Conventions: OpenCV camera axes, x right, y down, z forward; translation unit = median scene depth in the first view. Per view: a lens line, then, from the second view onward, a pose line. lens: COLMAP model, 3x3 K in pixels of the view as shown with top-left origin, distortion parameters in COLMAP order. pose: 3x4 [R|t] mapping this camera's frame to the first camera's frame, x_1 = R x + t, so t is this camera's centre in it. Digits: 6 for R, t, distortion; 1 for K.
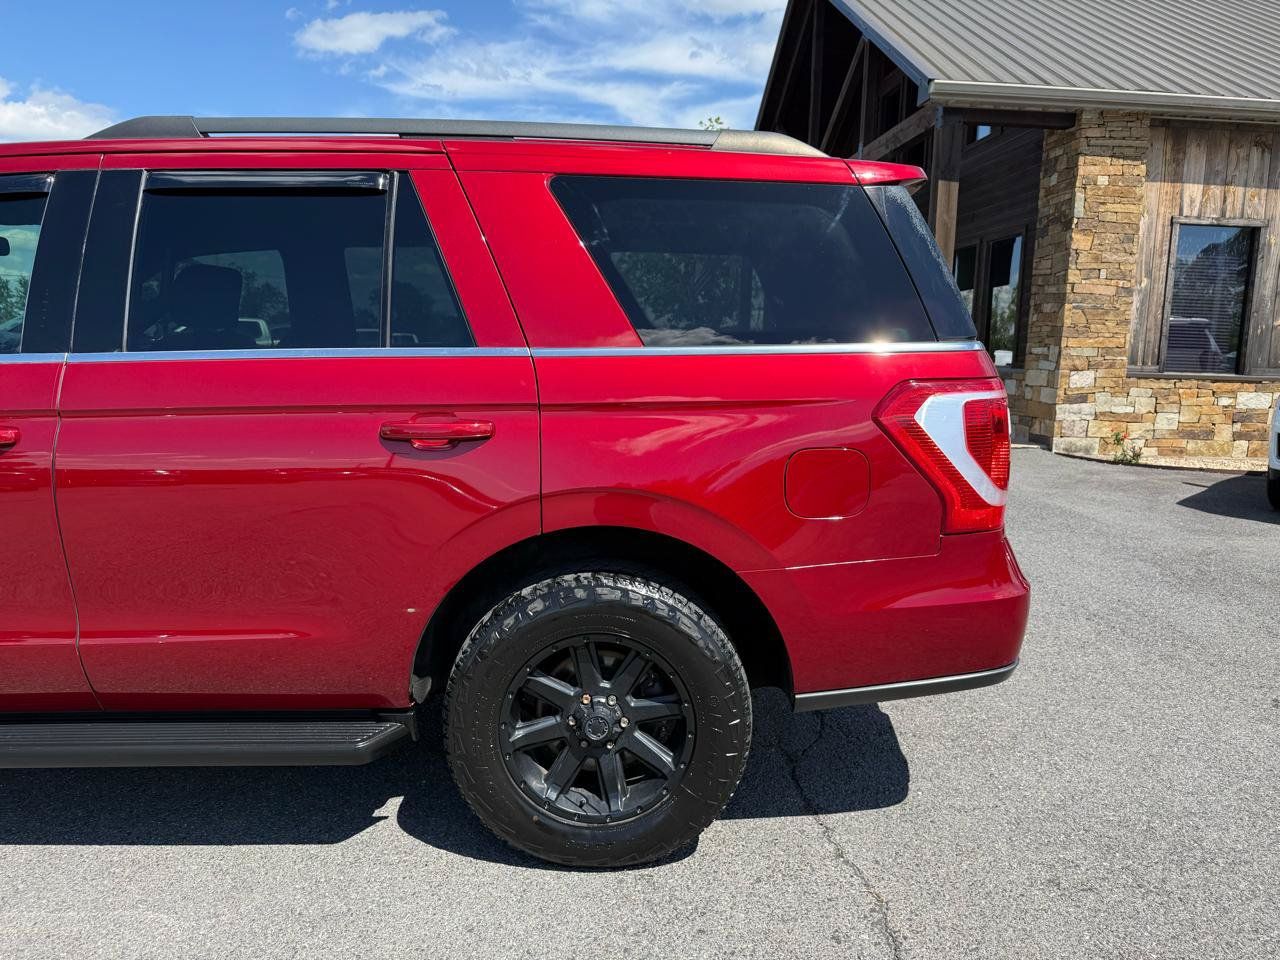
lens RADIAL K [[892.5, 0, 659.8], [0, 892.5, 475.5], [0, 0, 1]] dist [-0.001082, -0.012156]
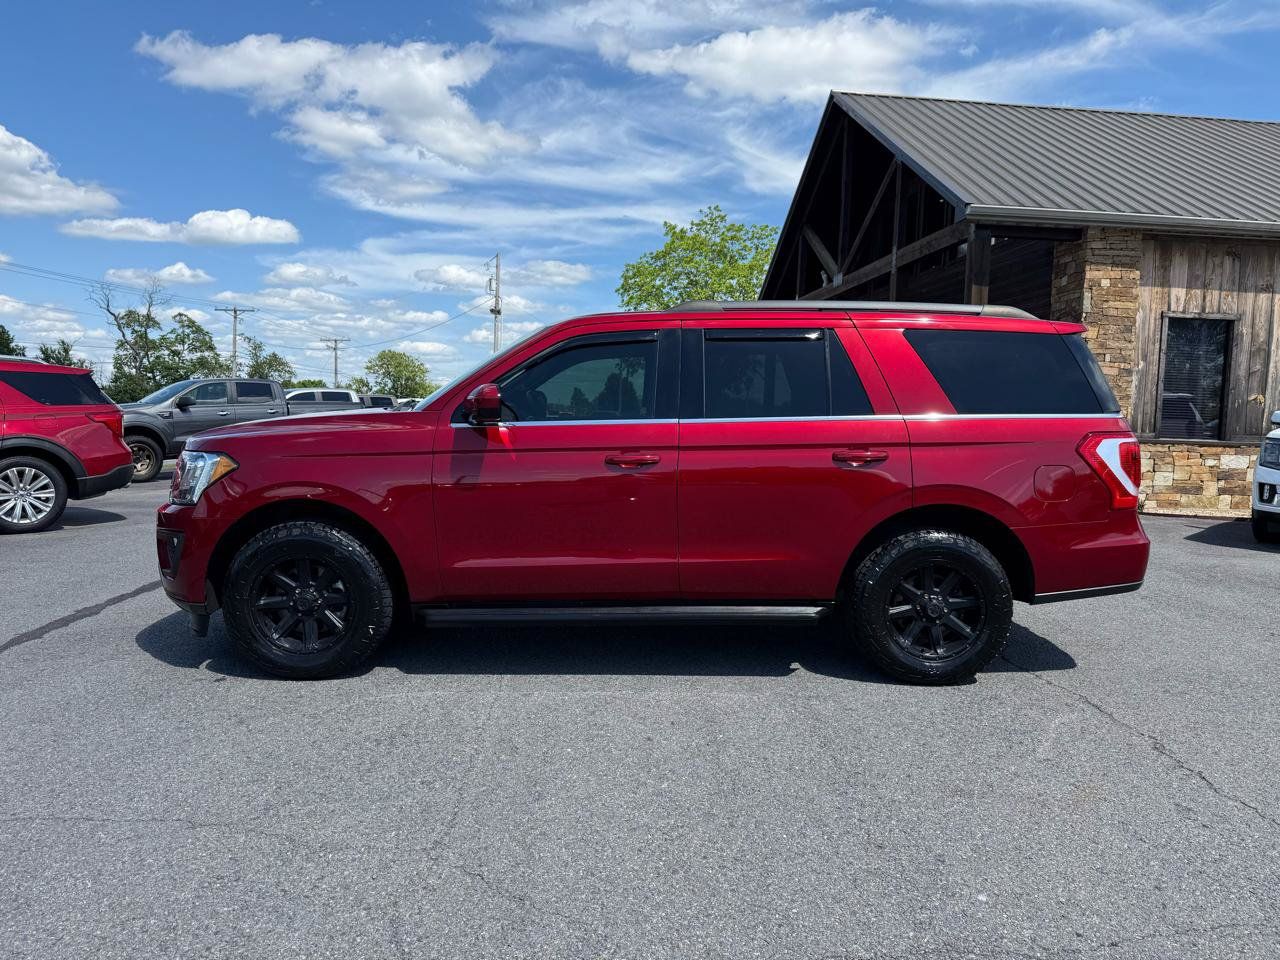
lens RADIAL K [[894.2, 0, 645.9], [0, 894.2, 482.1], [0, 0, 1]] dist [-0.007940, -0.000724]
pose [[0.999900, 0.002996, 0.013823, -0.149845], [-0.002030, 0.997591, -0.069339, 0.029238], [-0.013998, 0.069304, 0.997497, -0.195700]]
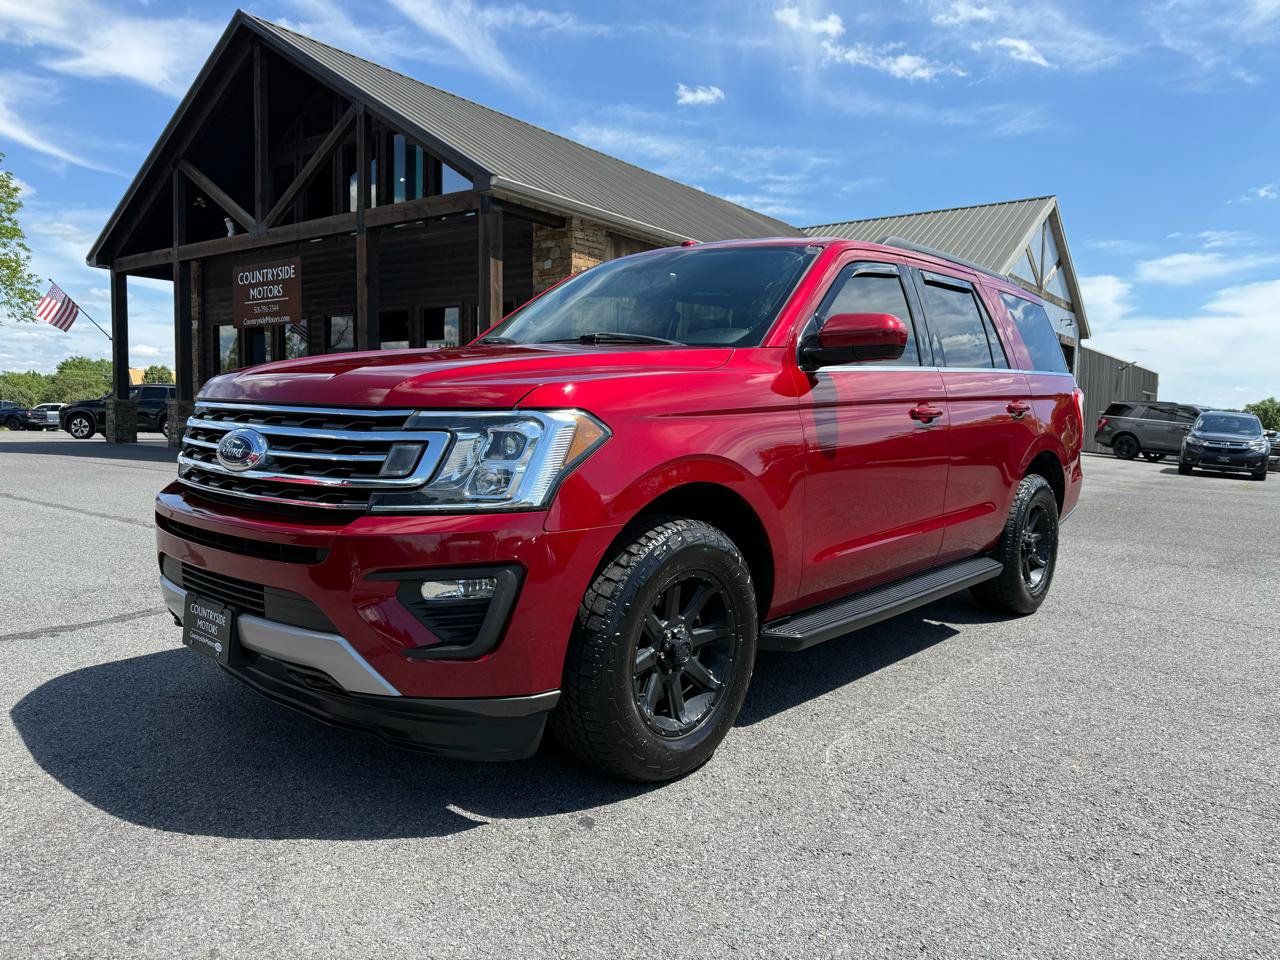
lens RADIAL K [[901.0, 0, 647.8], [0, 901.0, 476.0], [0, 0, 1]] dist [0.001982, -0.003155]
pose [[0.655499, -0.057483, 0.753005, -0.489209], [0.100650, 0.994853, -0.011672, 0.008648], [-0.748459, 0.083441, 0.657911, 0.043282]]
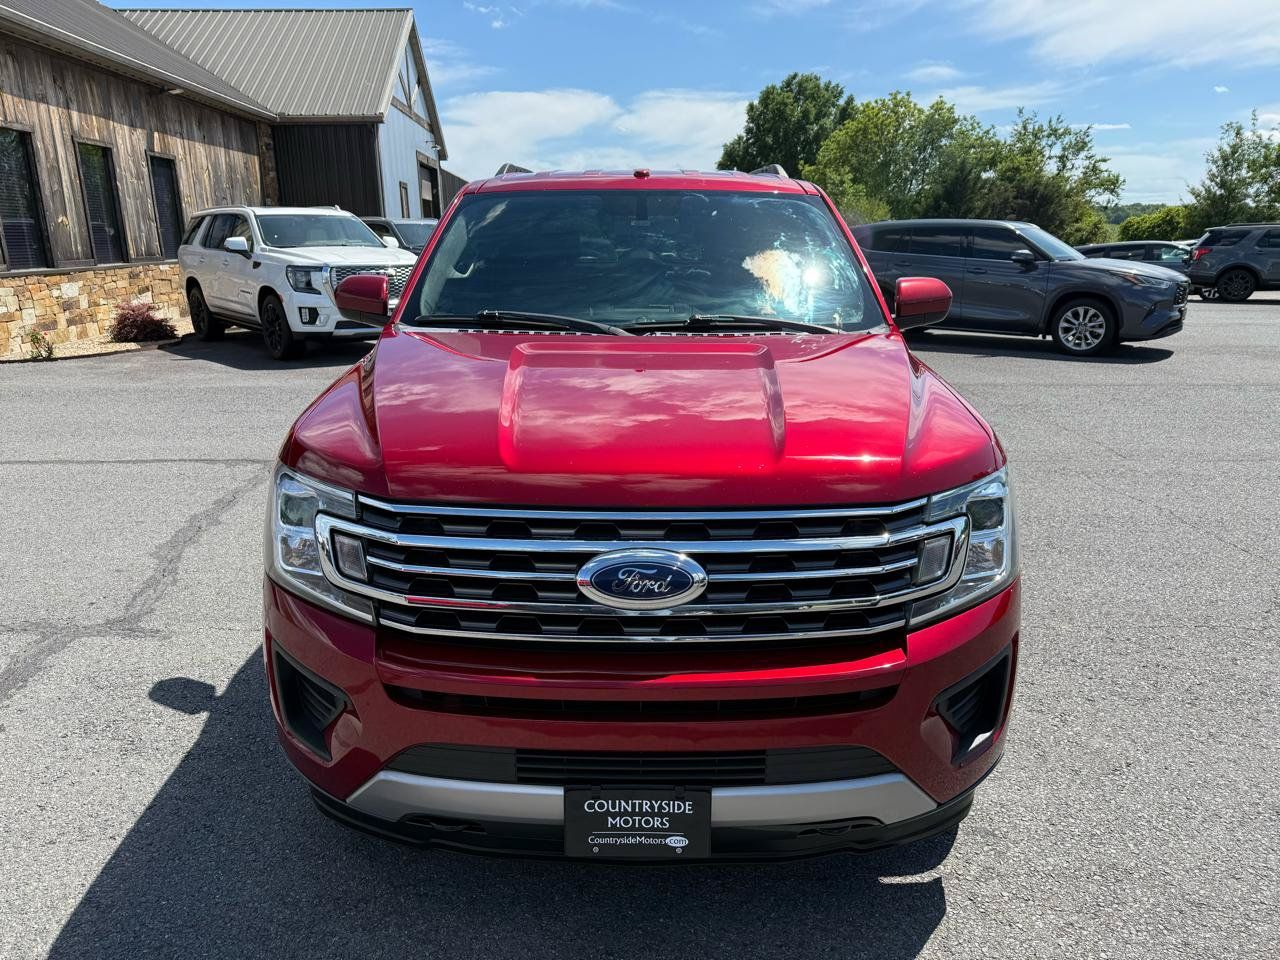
lens RADIAL K [[901.9, 0, 638.8], [0, 901.9, 472.8], [0, 0, 1]] dist [0.004088, -0.004992]
pose [[-0.003002, -0.279495, 0.960142, -0.535669], [0.147840, 0.949472, 0.276851, -0.075839], [-0.989007, 0.142779, 0.038471, 0.265797]]
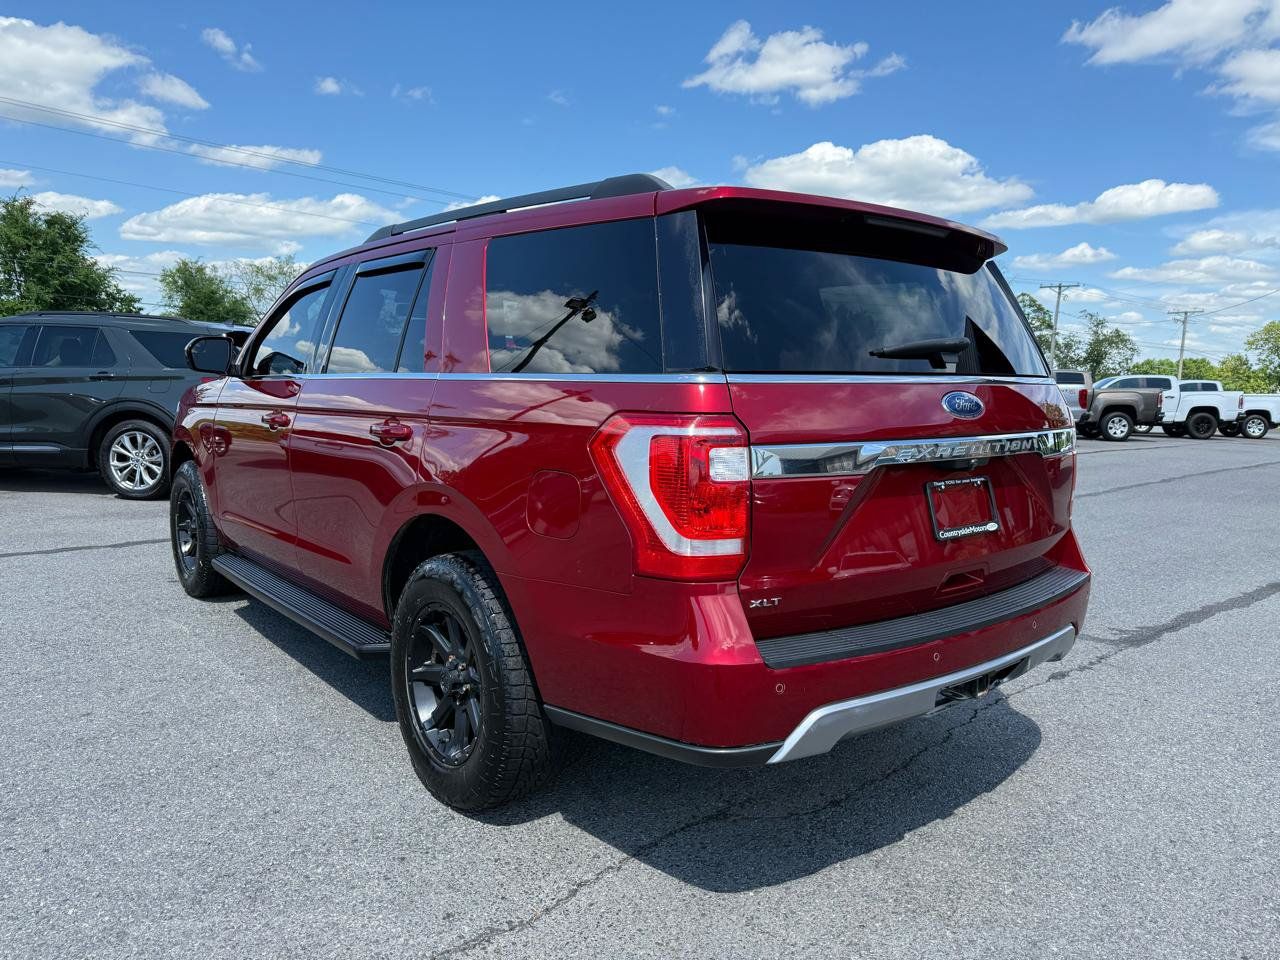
lens RADIAL K [[892.5, 0, 659.8], [0, 892.5, 475.5], [0, 0, 1]] dist [-0.001082, -0.012156]
pose [[0.614855, 0.097582, -0.782580, 0.229779], [-0.137920, 0.990328, 0.015126, -0.012940], [0.776487, 0.098633, 0.622366, 0.092719]]
